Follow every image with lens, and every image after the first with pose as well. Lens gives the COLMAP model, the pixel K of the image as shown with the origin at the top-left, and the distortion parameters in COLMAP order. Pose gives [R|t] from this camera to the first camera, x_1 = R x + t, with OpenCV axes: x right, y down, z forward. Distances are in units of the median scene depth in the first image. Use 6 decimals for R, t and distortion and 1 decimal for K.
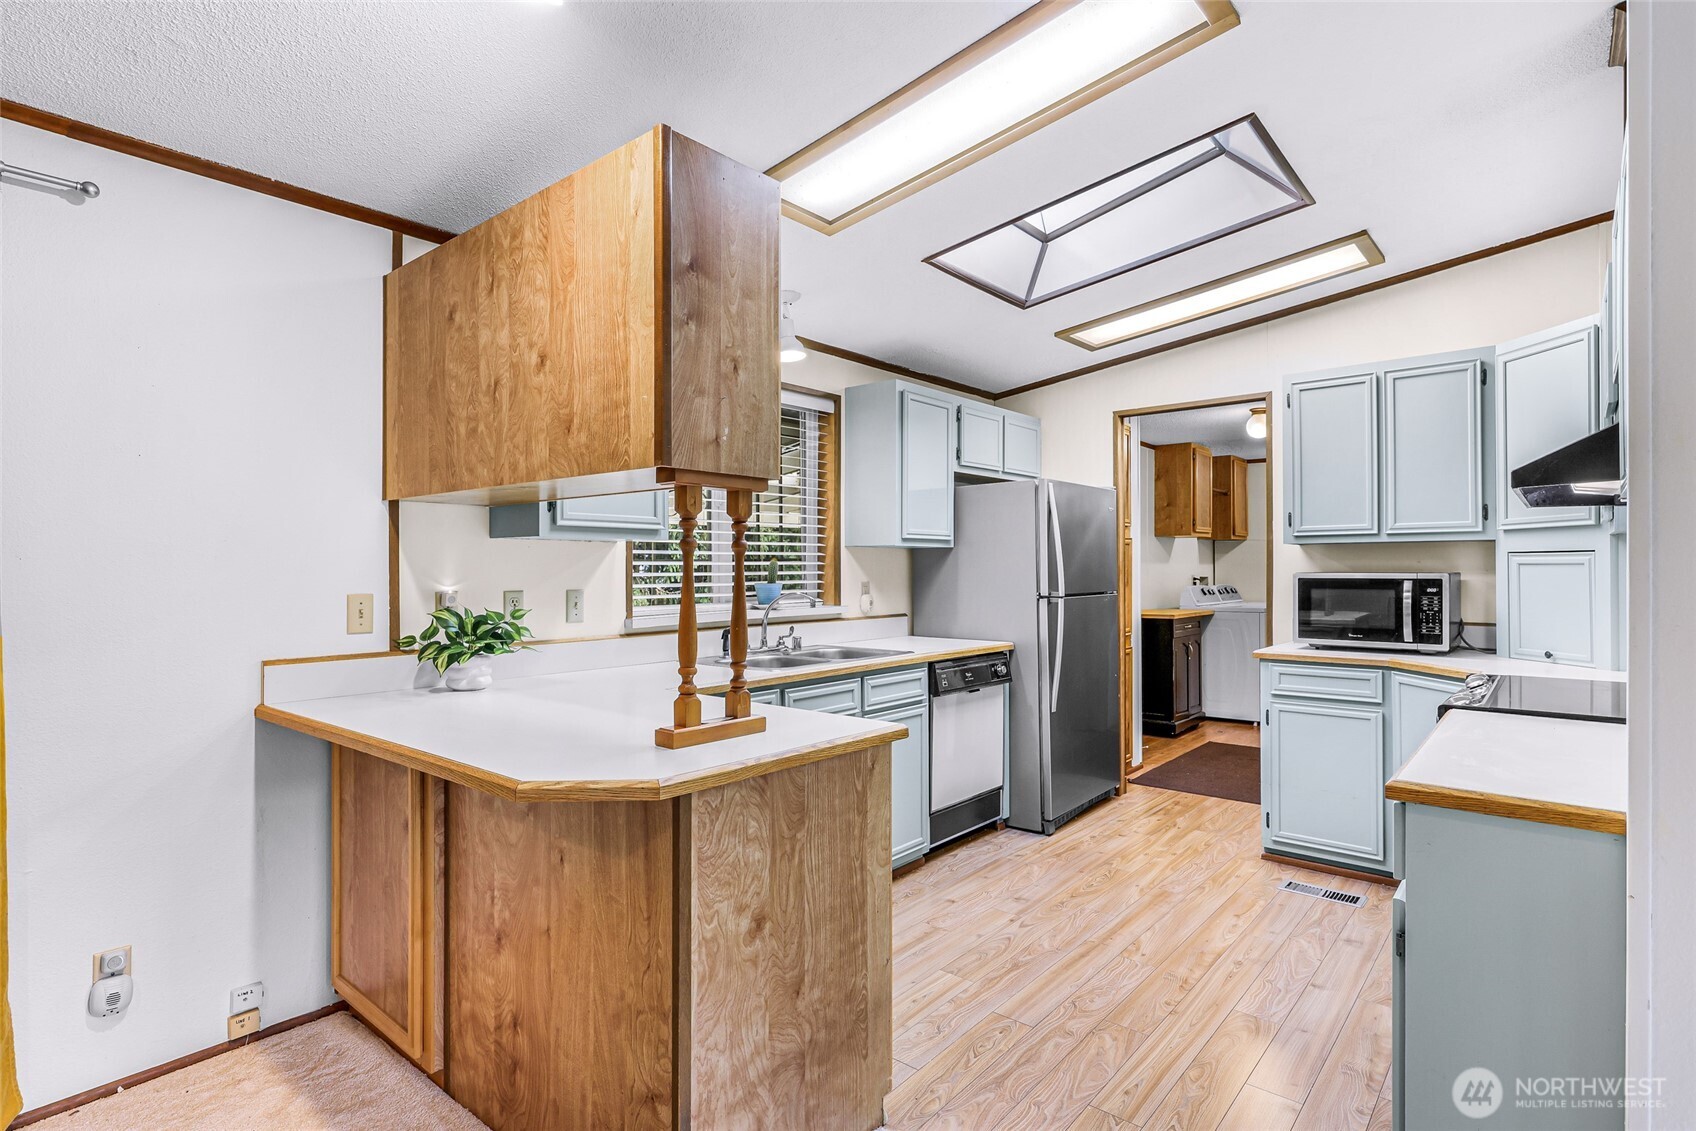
lens RADIAL K [[850.6, 0, 843.7], [0, 850.6, 564.2], [0, 0, 1]] dist [0.004334, 0.000373]
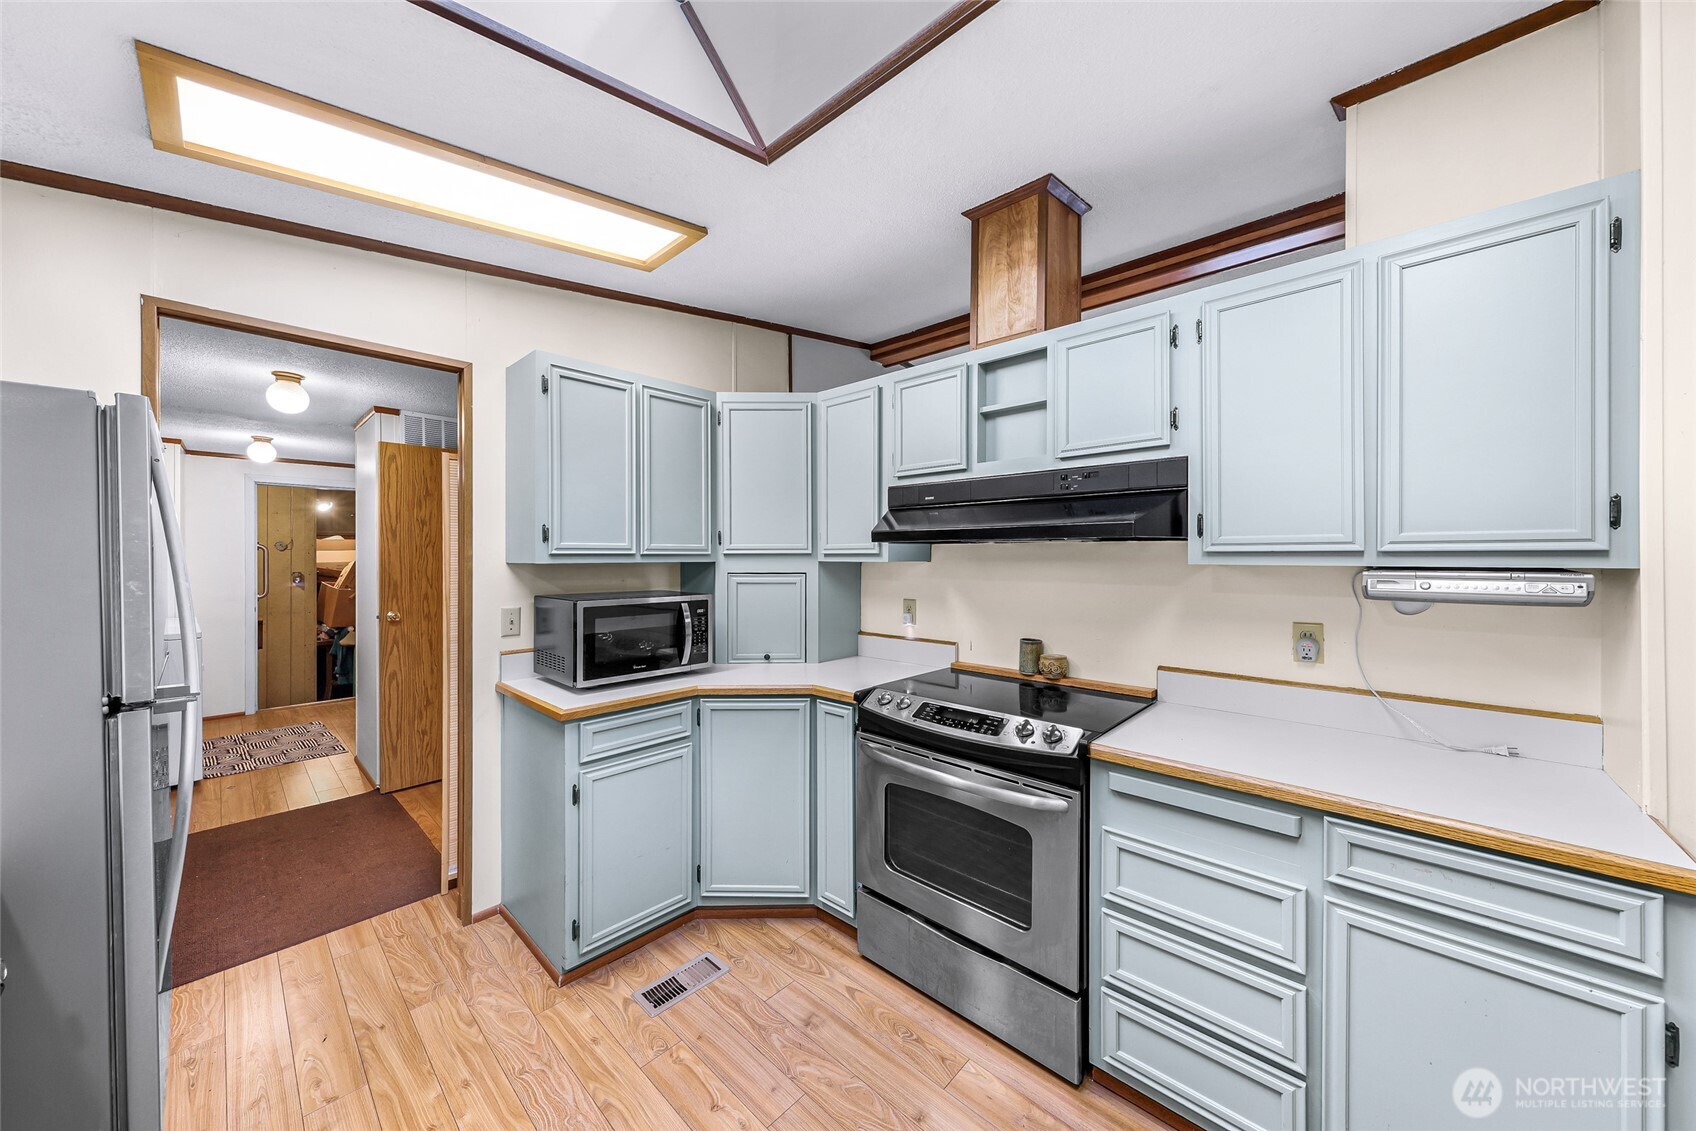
lens RADIAL K [[588.5, 0, 841.2], [0, 588.5, 558.9], [0, 0, 1]] dist [0.006280, -0.000147]
pose [[0.053069, 0.000547, 0.998591, -0.015761], [-0.004363, 0.999990, -0.000316, -0.033582], [-0.998581, -0.004340, 0.053070, 0.792666]]
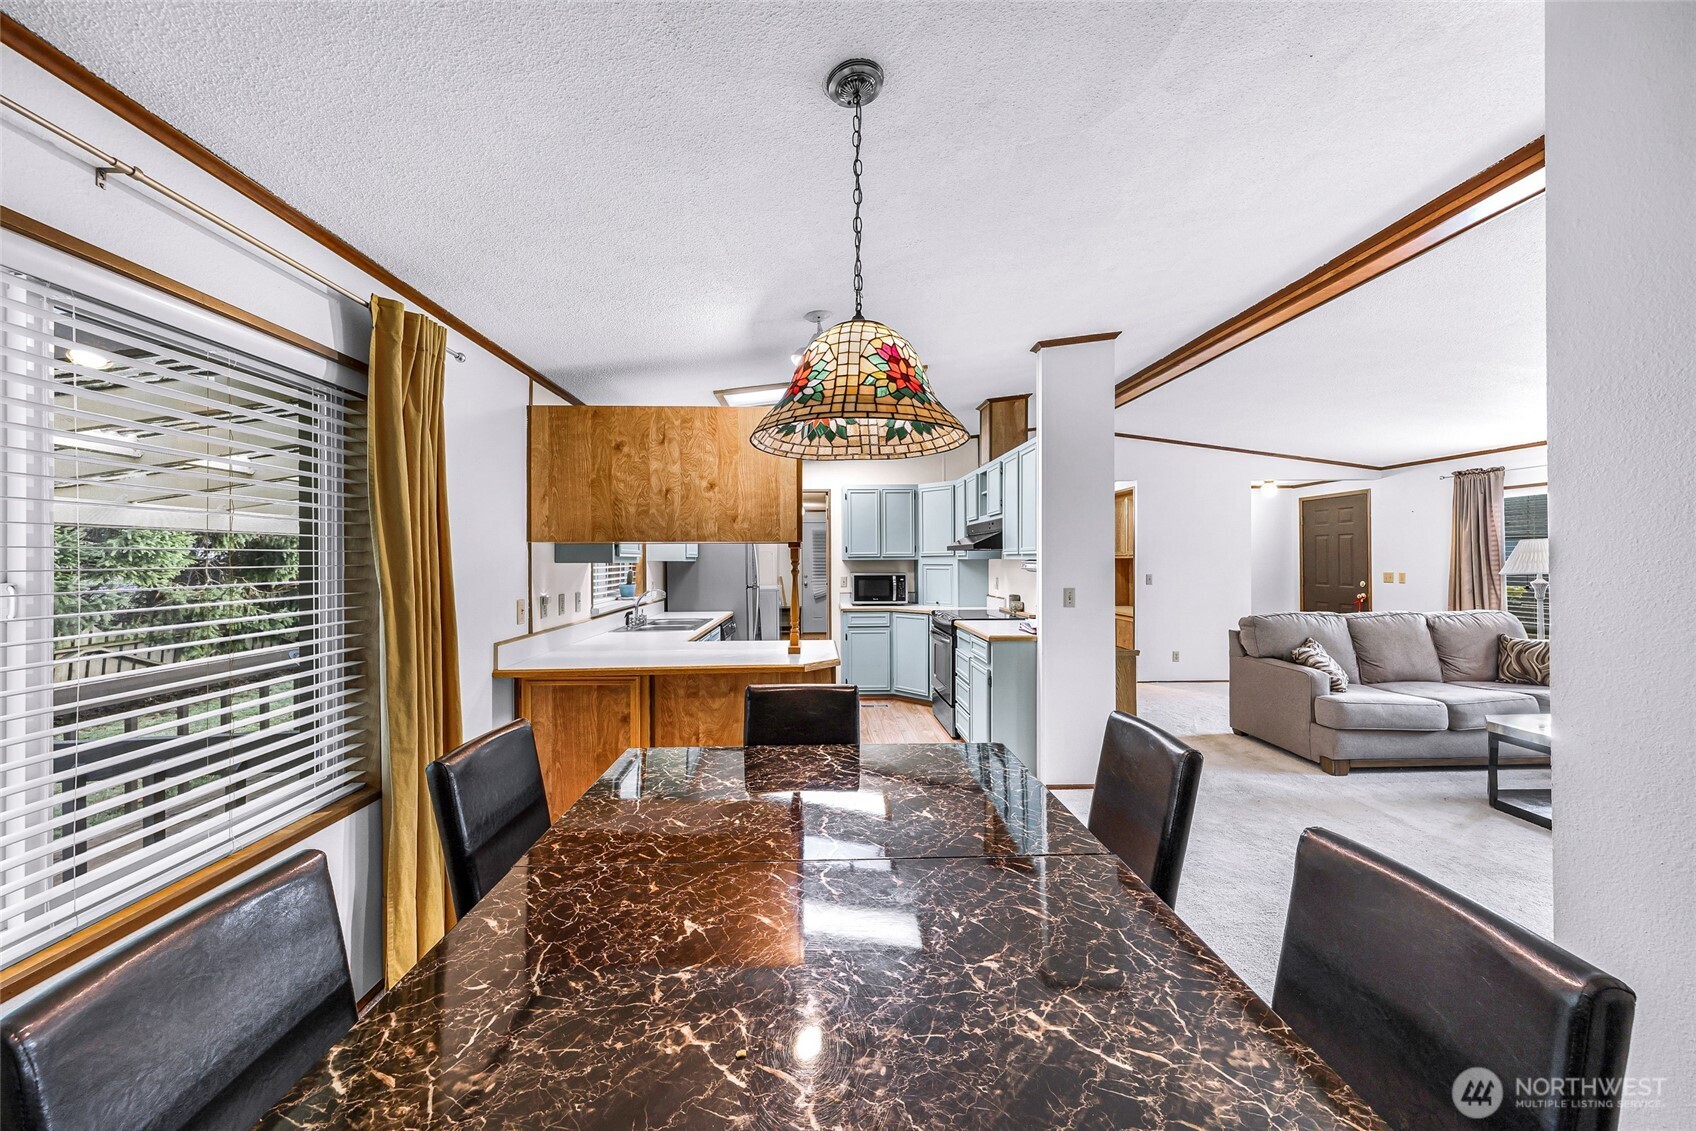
lens RADIAL K [[616.6, 0, 841.5], [0, 616.6, 558.5], [0, 0, 1]] dist [0.002213, 0.000042]
pose [[0.733776, -0.000082, 0.679391, -0.674283], [0.000040, 1.000000, 0.000078, -0.032354], [-0.679391, -0.000030, 0.733776, -0.210130]]
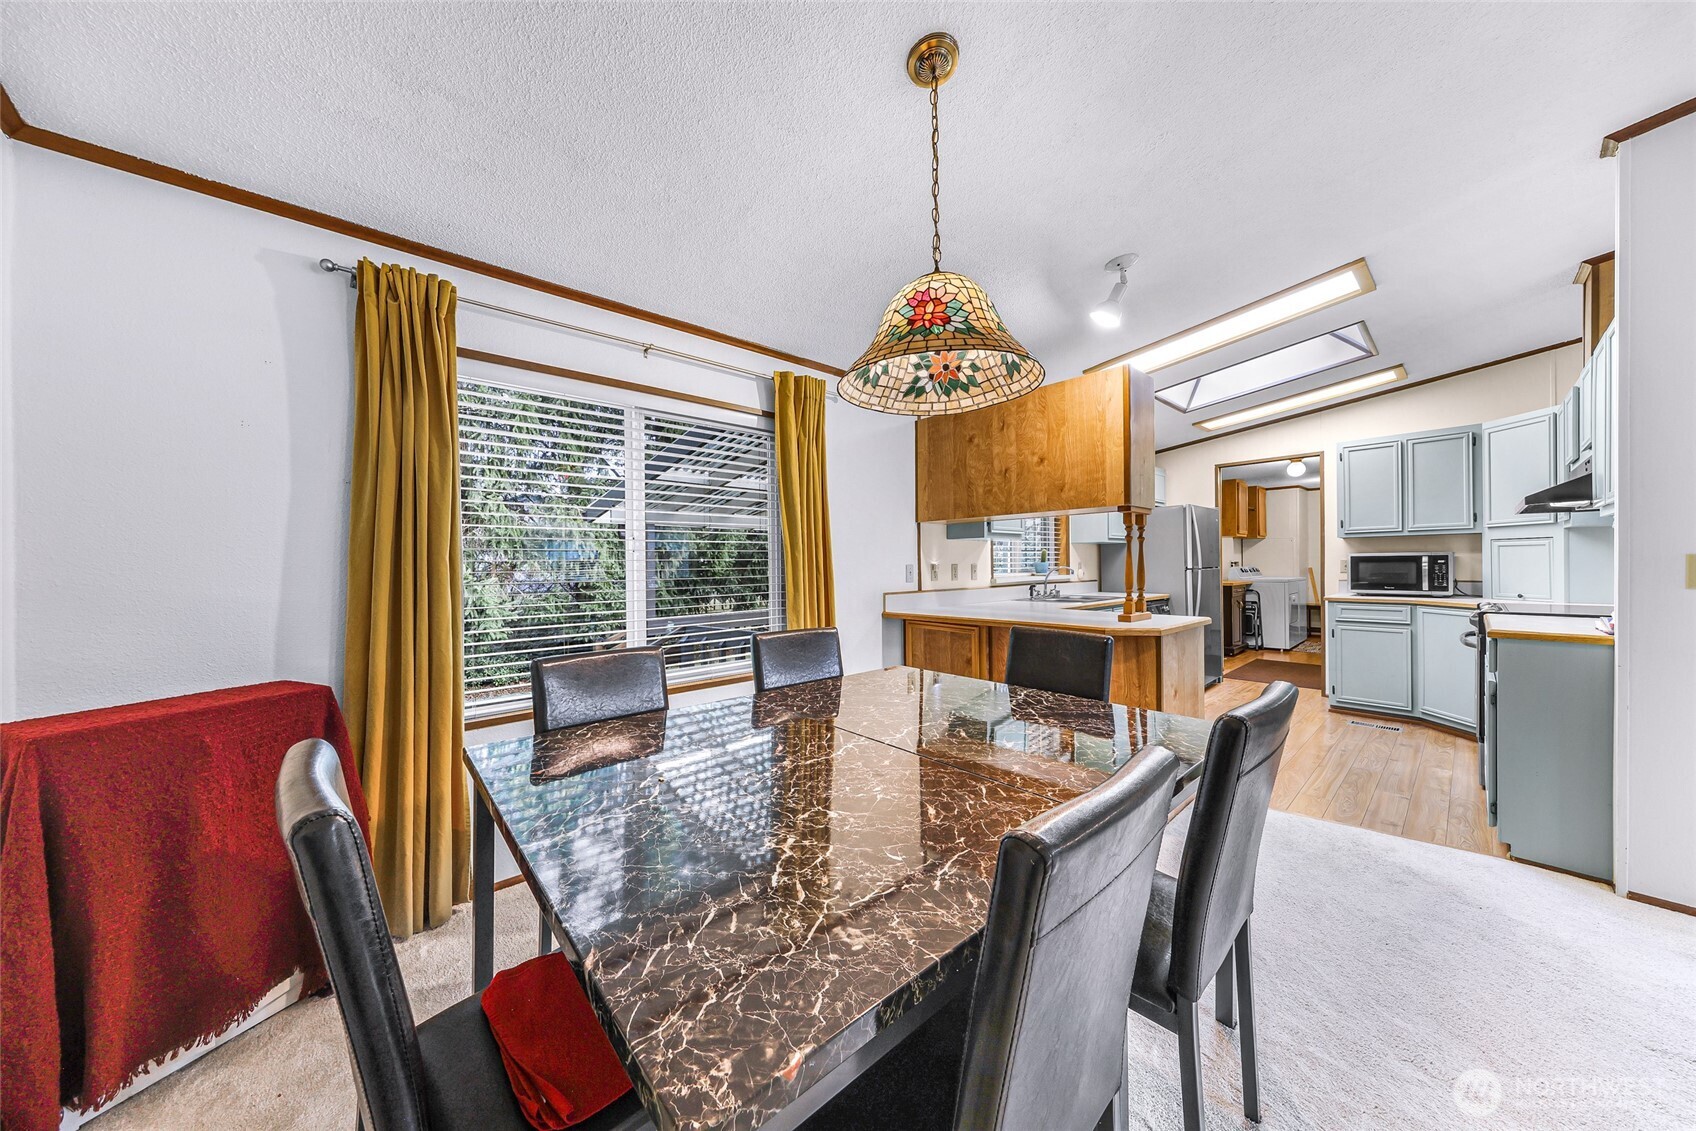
lens RADIAL K [[552.0, 0, 843.6], [0, 552.0, 566.0], [0, 0, 1]] dist [0.000369, -0.000100]
pose [[0.989657, -0.008534, -0.143198, -0.389705], [0.009695, 0.999926, 0.007407, 0.019140], [0.143125, -0.008718, 0.989666, -0.331073]]
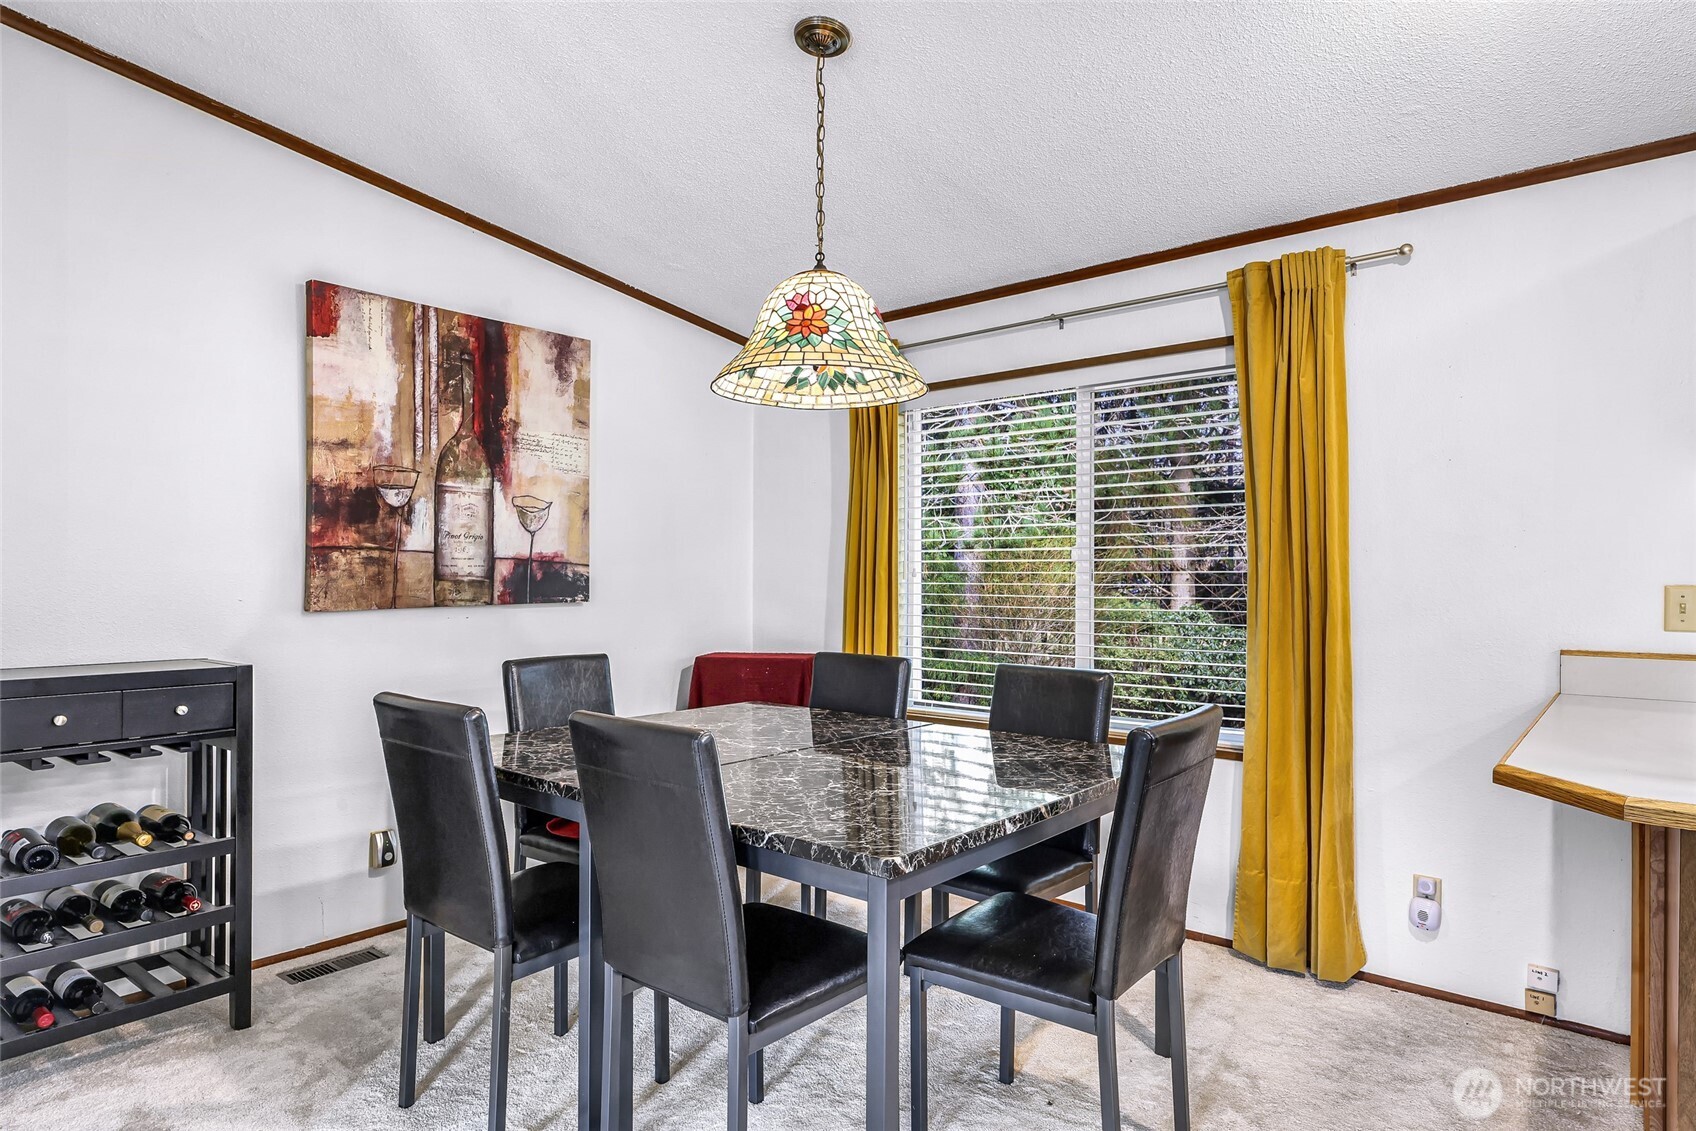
lens RADIAL K [[940.8, 0, 844.3], [0, 940.8, 583.5], [0, 0, 1]] dist [-0.002448, -0.000422]
pose [[0.009193, 0.006807, -0.999935, 0.274120], [-0.000153, 0.999977, 0.006806, 0.019277], [0.999958, 0.000090, 0.009194, 0.104224]]
